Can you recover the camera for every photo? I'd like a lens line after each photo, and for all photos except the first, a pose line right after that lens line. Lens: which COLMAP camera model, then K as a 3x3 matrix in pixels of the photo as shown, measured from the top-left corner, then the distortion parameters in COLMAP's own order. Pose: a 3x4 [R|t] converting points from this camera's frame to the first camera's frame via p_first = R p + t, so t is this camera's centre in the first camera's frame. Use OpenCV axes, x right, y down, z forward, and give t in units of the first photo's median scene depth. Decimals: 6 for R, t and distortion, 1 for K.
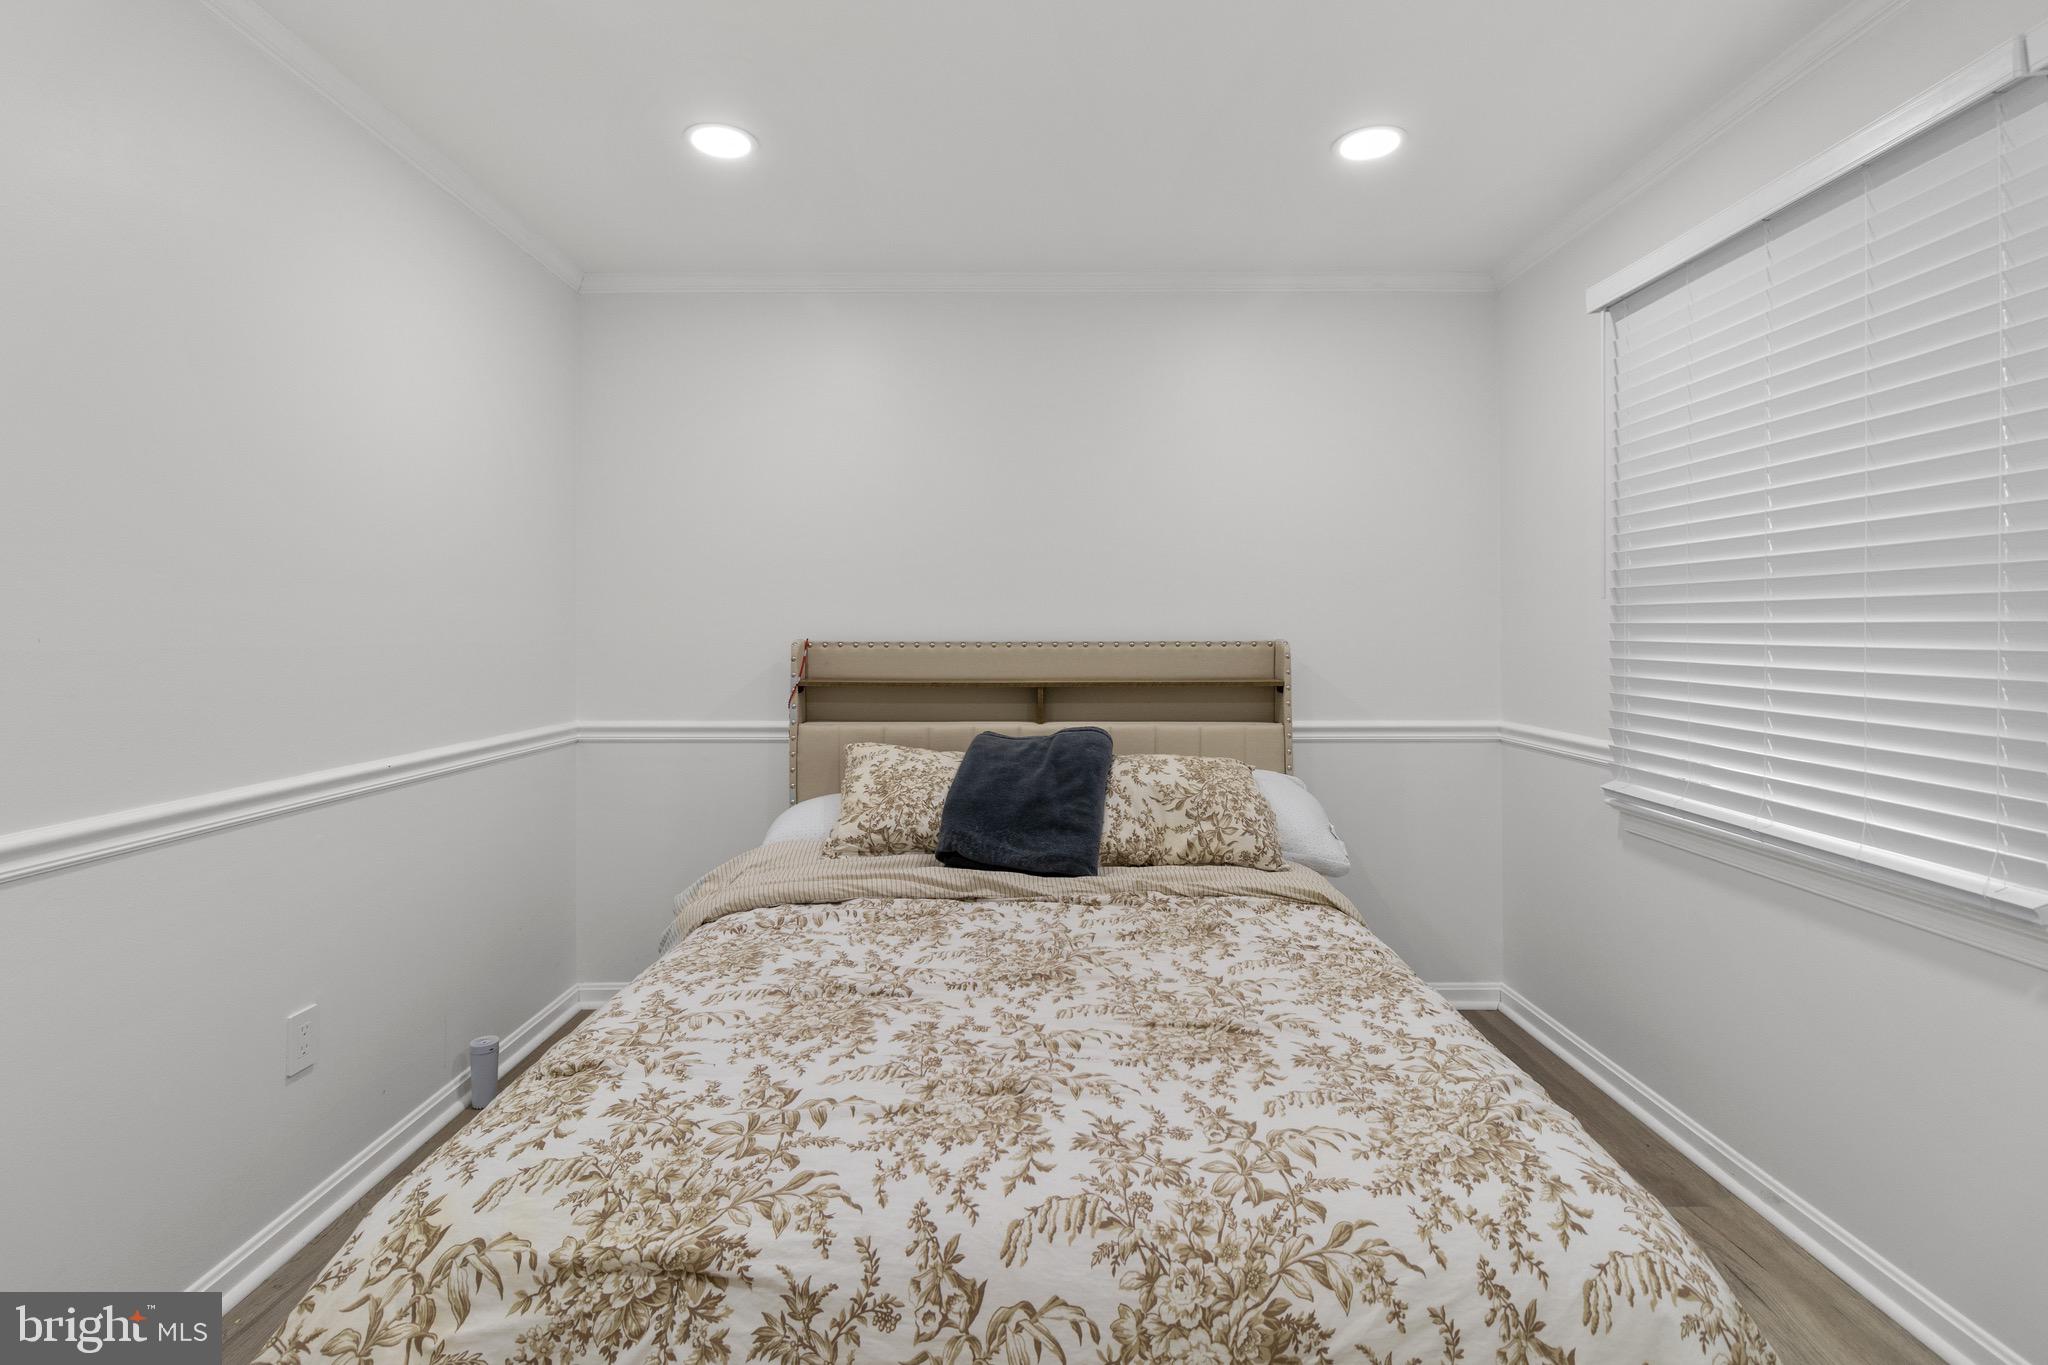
lens RADIAL K [[960.5, 0, 1024.2], [0, 960.5, 625.4], [0, 0, 1]] dist [0.002688, 0.000270]
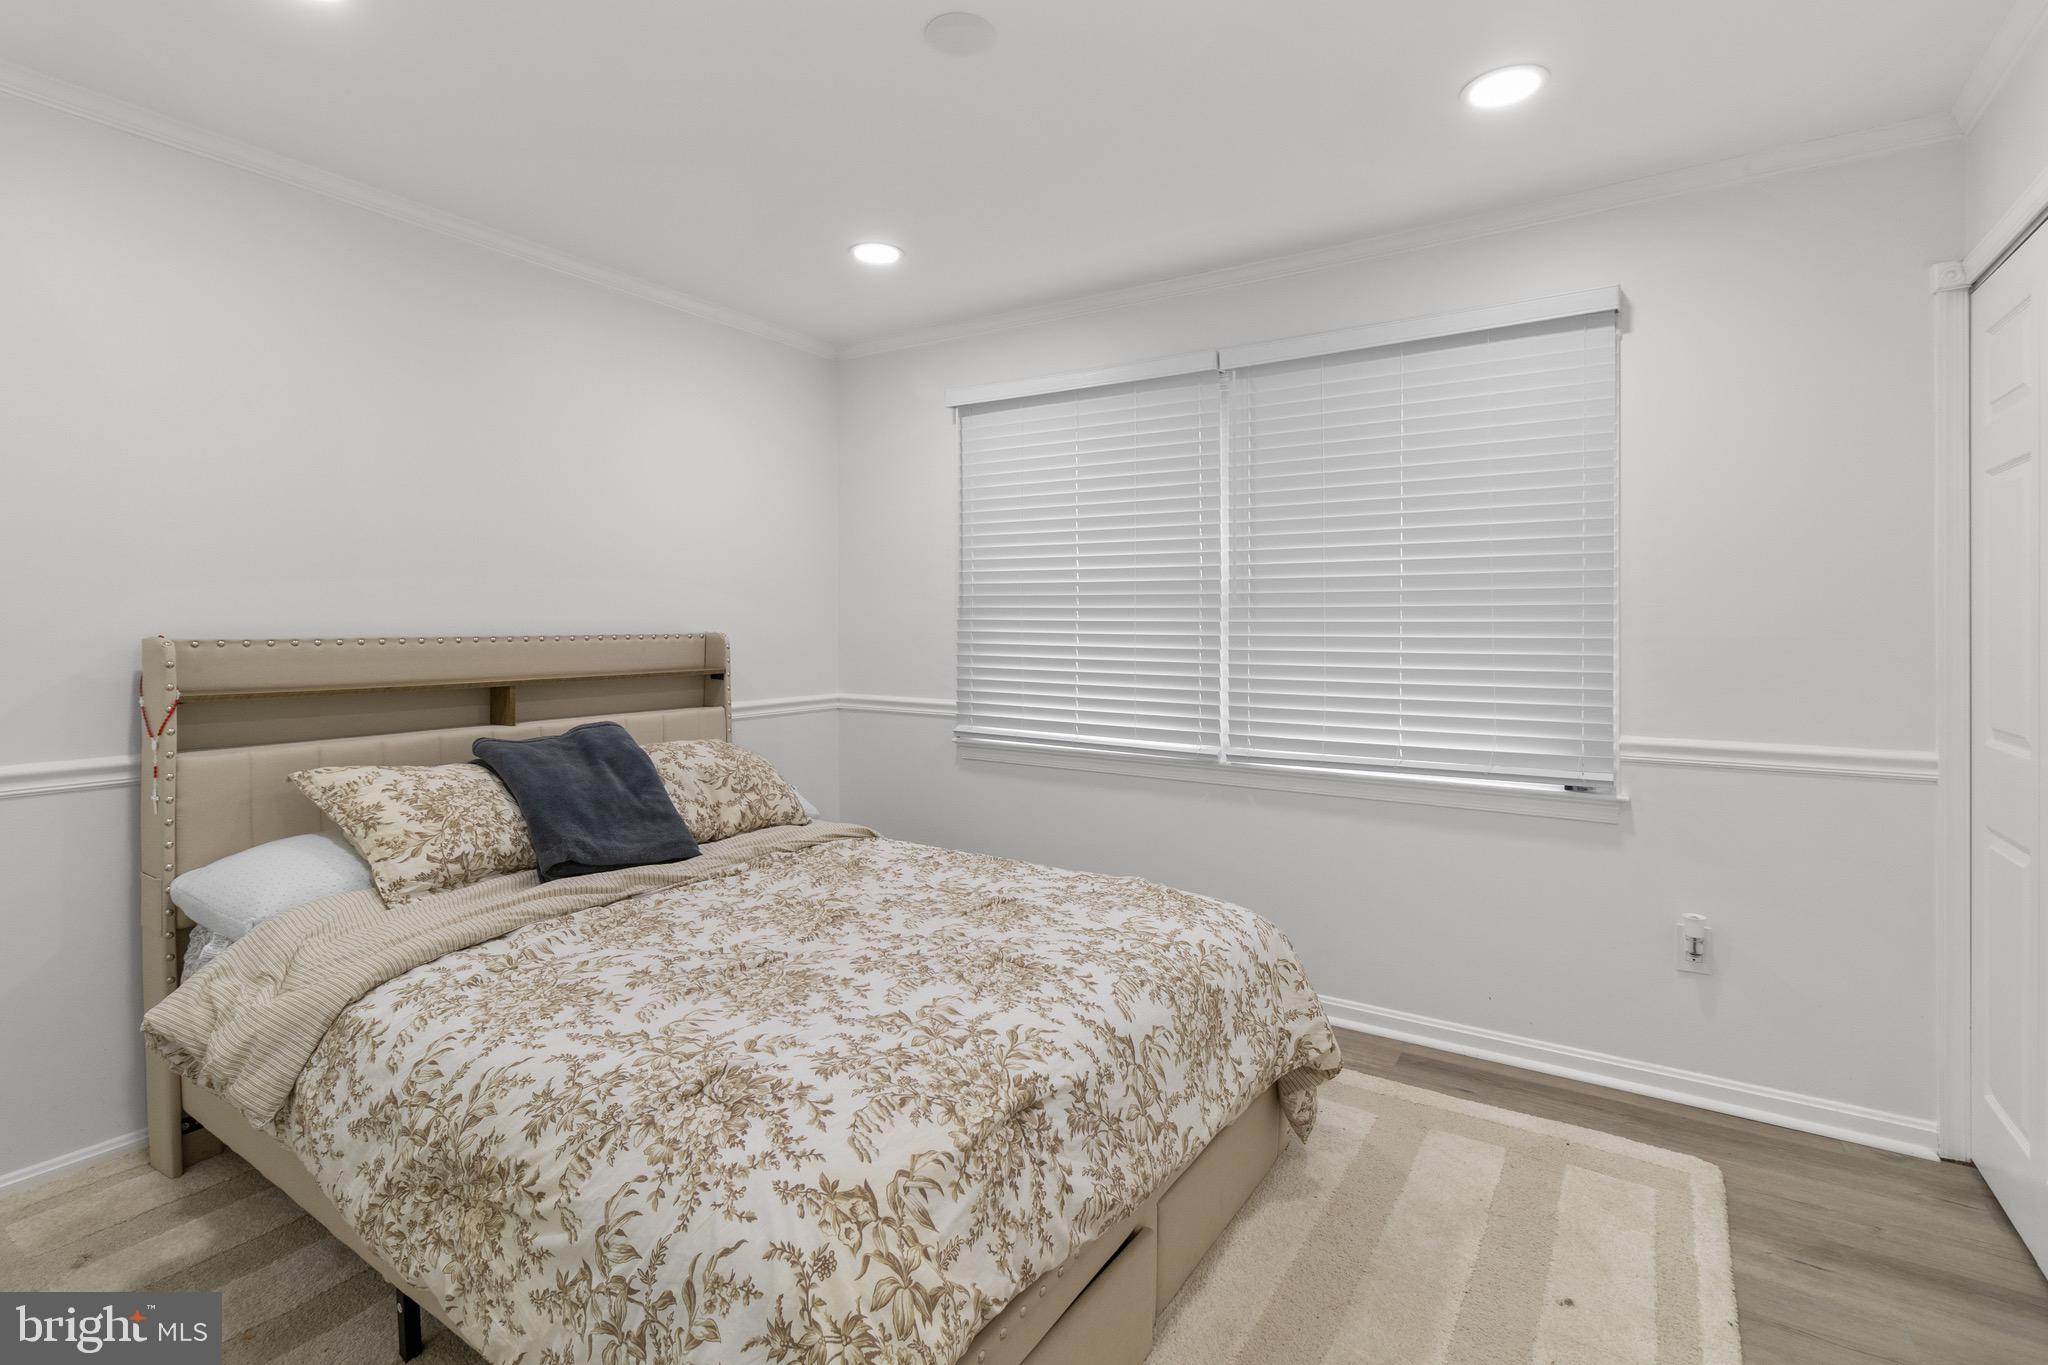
lens RADIAL K [[969.0, 0, 1017.0], [0, 969.0, 616.4], [0, 0, 1]] dist [0.002682, 0.000404]
pose [[0.542311, 0.006573, 0.840152, -0.914814], [-0.008542, 0.999961, -0.002309, -0.006997], [-0.840134, -0.005924, 0.542346, 0.171057]]
